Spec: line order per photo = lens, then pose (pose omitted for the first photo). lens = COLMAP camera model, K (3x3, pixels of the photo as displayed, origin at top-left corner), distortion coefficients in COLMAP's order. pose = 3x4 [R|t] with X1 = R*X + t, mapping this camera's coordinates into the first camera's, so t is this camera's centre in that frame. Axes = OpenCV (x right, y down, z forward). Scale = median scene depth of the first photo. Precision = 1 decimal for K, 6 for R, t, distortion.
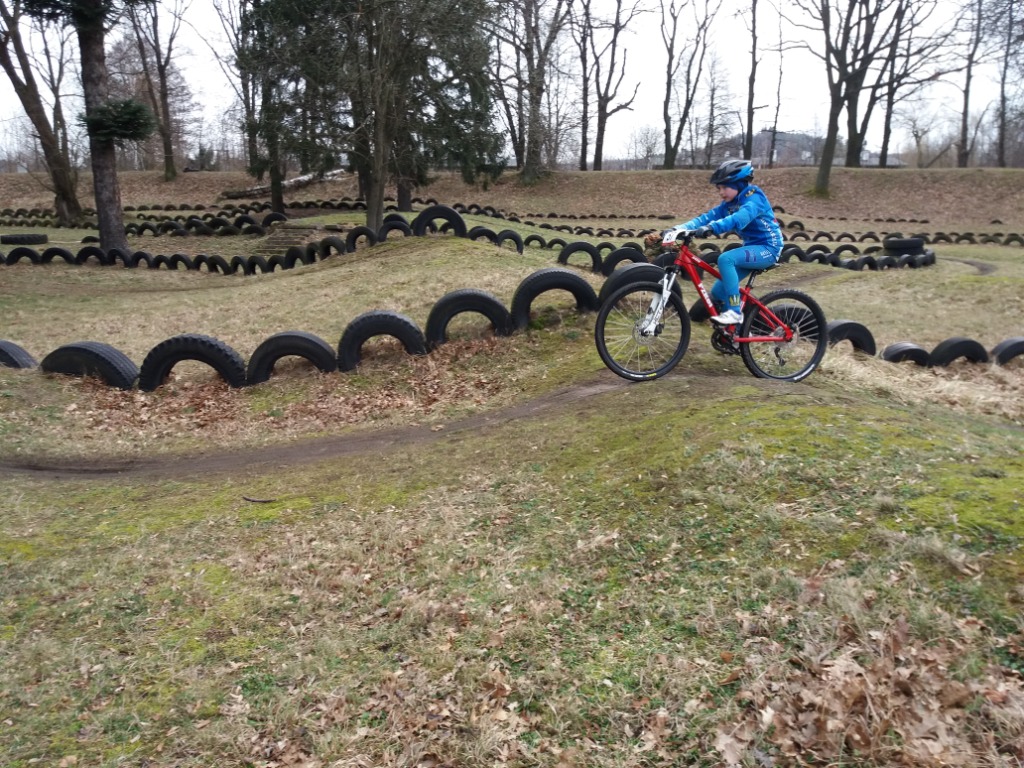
lens RADIAL K [[880.1, 0, 451.2], [0, 880.1, 384.7], [0, 0, 1]] dist [-0.000279, -0.016782]
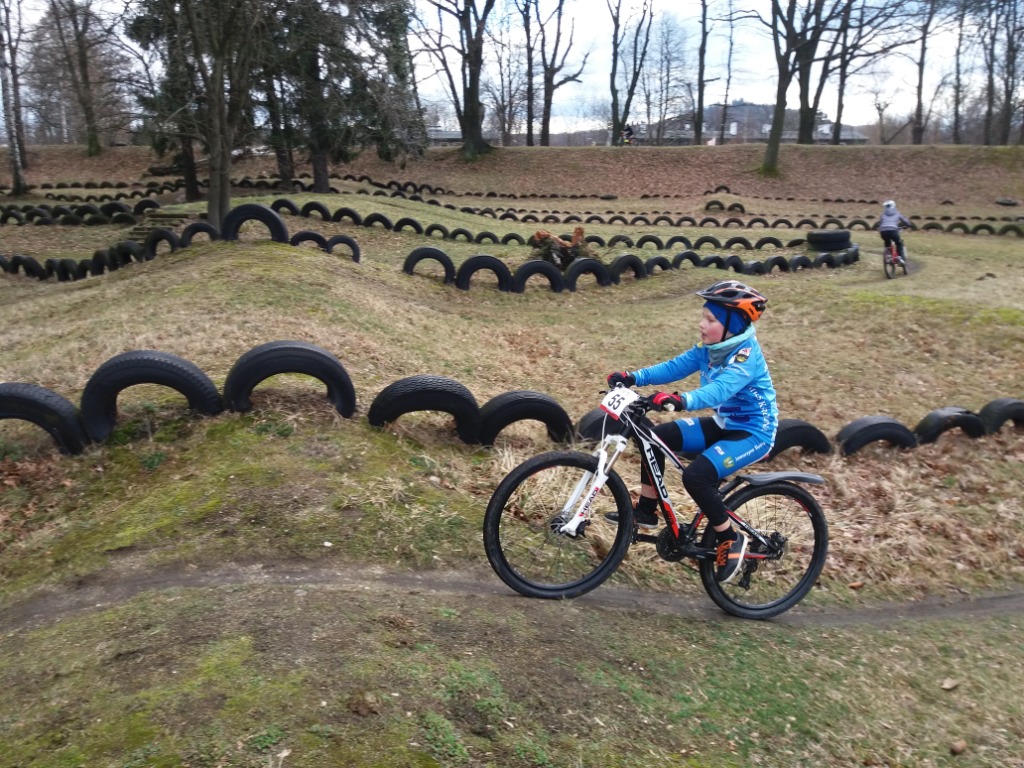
lens RADIAL K [[835.2, 0, 511.4], [0, 835.2, 347.0], [0, 0, 1]] dist [0.001430, -0.028025]
pose [[0.999315, -0.007860, 0.036159, 0.103156], [0.007377, 0.999882, 0.013475, -0.040224], [-0.036260, -0.013199, 0.999255, 0.100458]]
